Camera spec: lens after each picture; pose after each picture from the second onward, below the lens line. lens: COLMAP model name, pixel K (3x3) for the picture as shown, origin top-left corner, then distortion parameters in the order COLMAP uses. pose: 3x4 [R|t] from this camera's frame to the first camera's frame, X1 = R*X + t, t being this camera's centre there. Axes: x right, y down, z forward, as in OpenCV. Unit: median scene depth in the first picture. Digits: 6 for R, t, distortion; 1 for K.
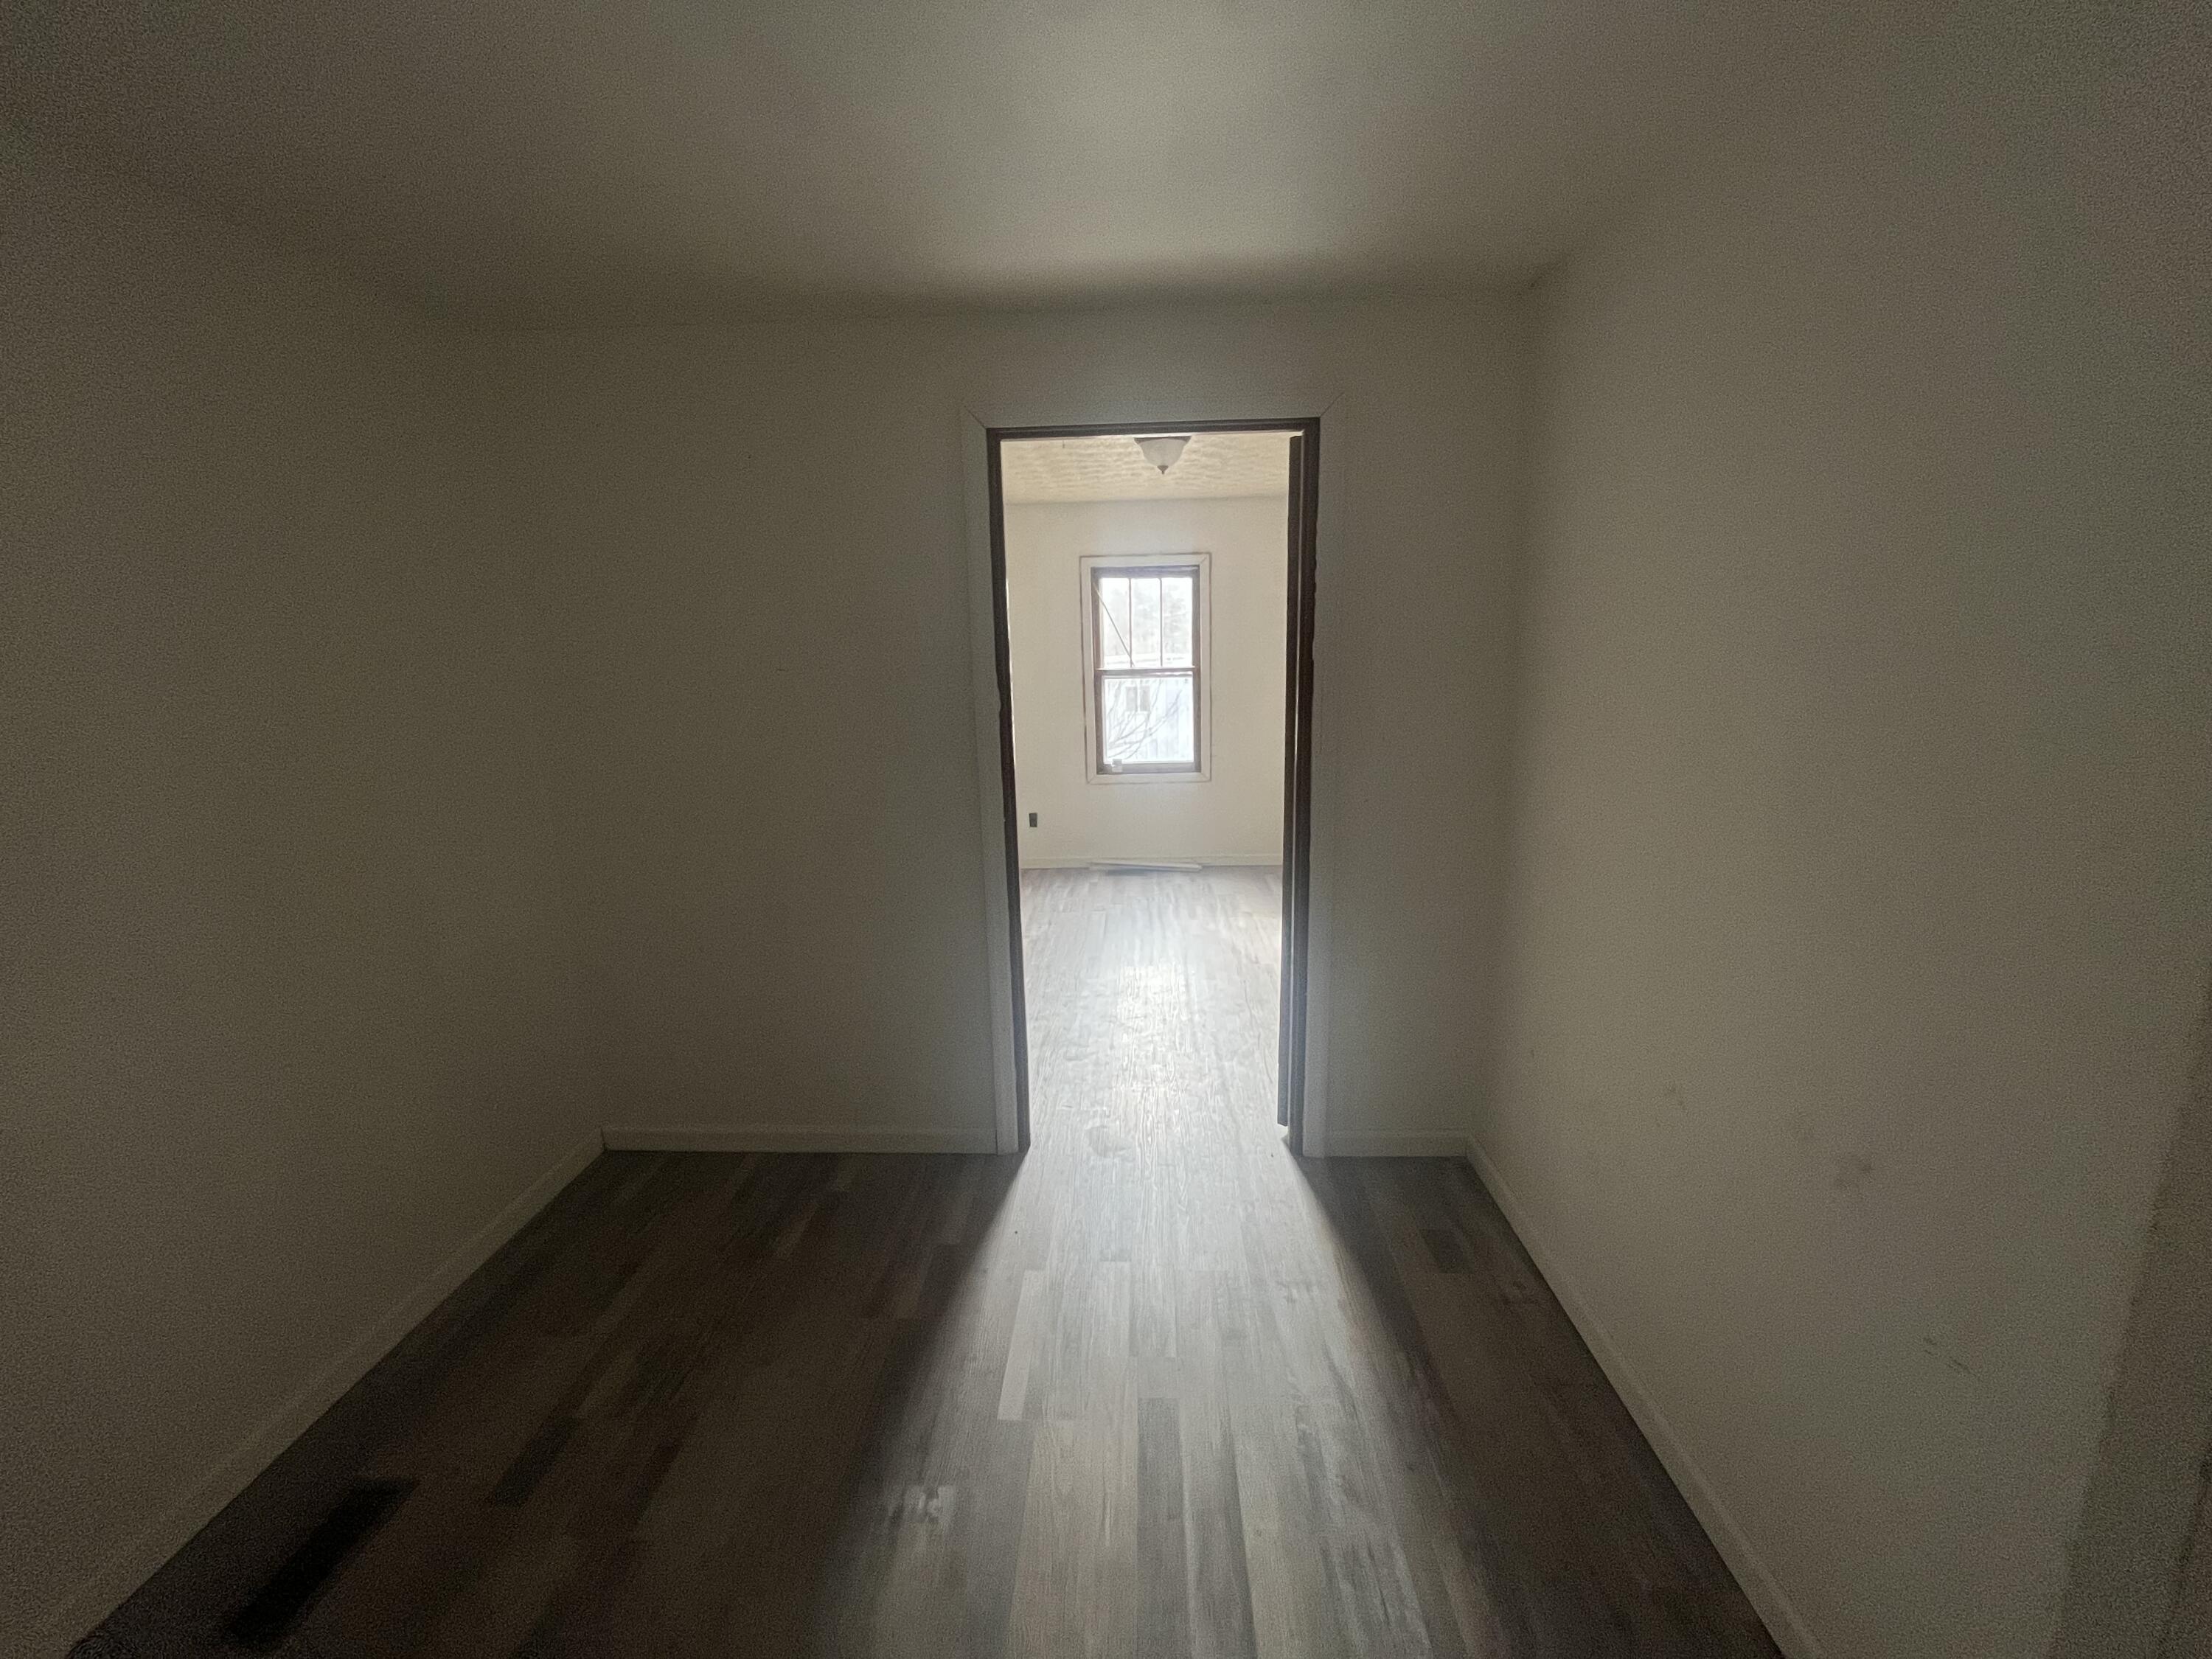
lens RADIAL K [[896.5, 0, 1110.3], [0, 896.5, 816.3], [0, 0, 1]] dist [-0.007227, -0.000302]
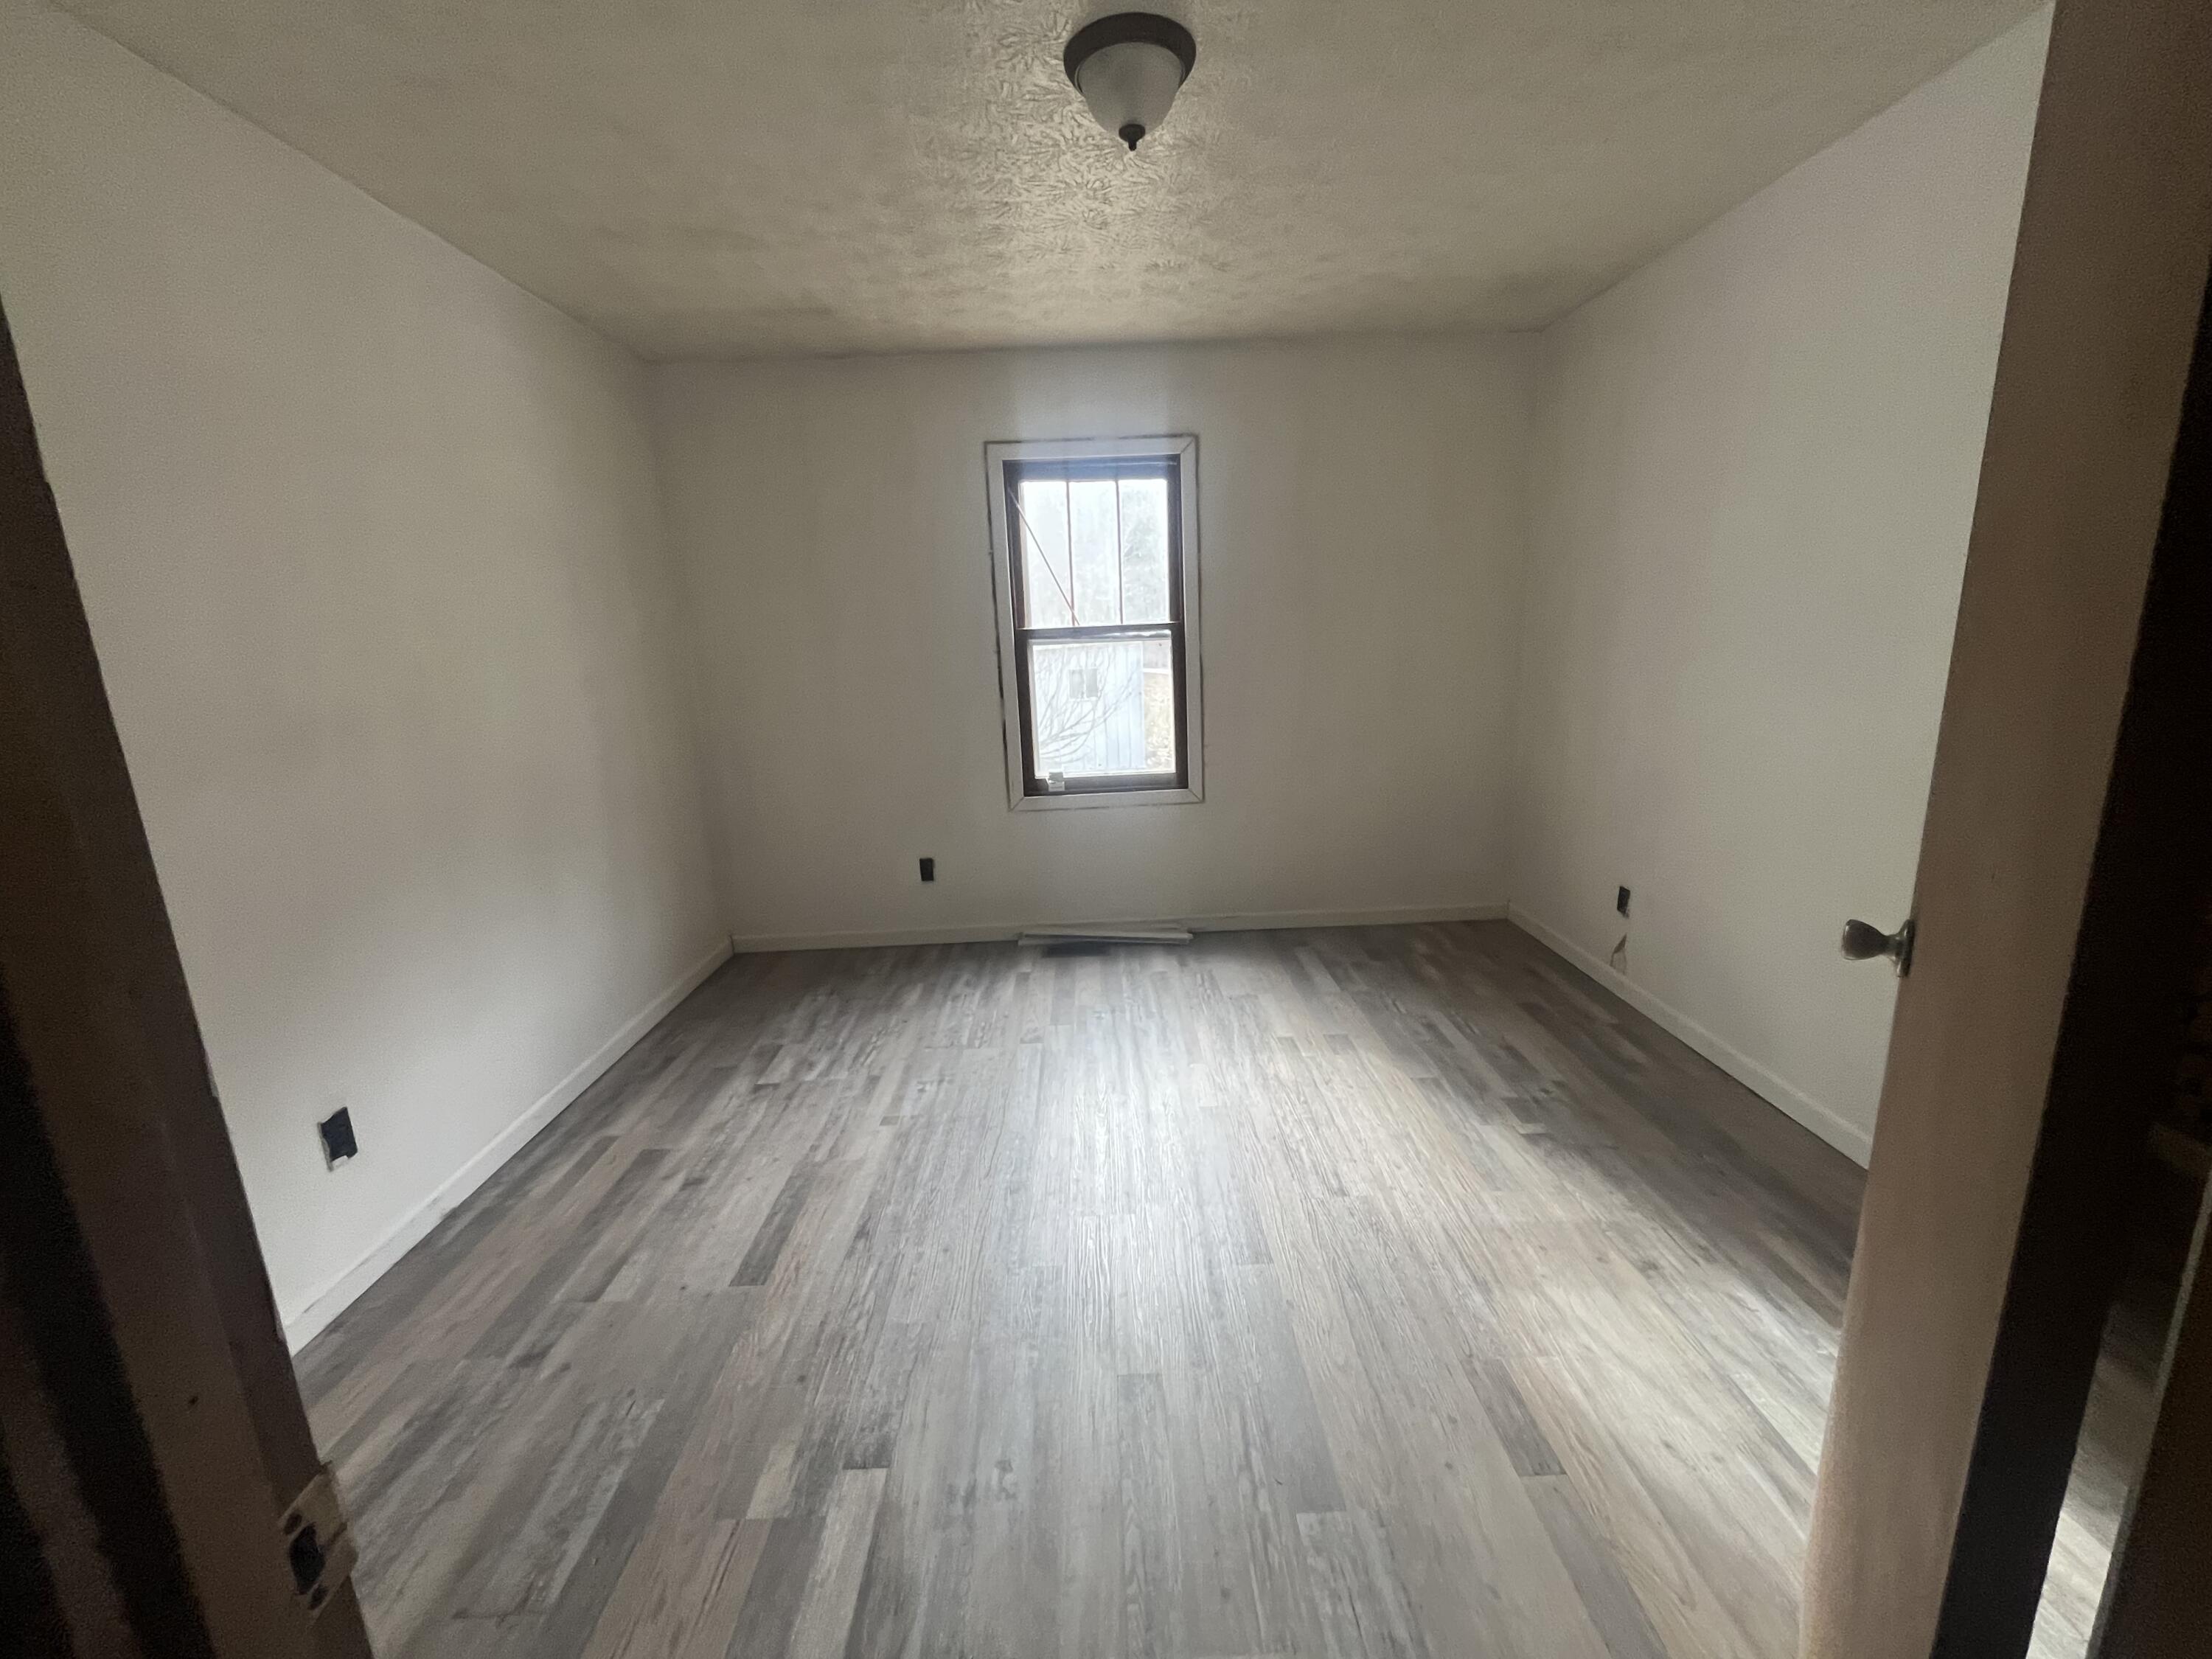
lens RADIAL K [[896.5, 0, 1106.5], [0, 896.5, 843.0], [0, 0, 1]] dist [-0.007227, -0.000302]
pose [[0.998207, -0.029913, 0.051848, 0.008960], [0.027684, 0.998683, 0.043192, -0.040156], [-0.053072, -0.041679, 0.997721, 0.368581]]
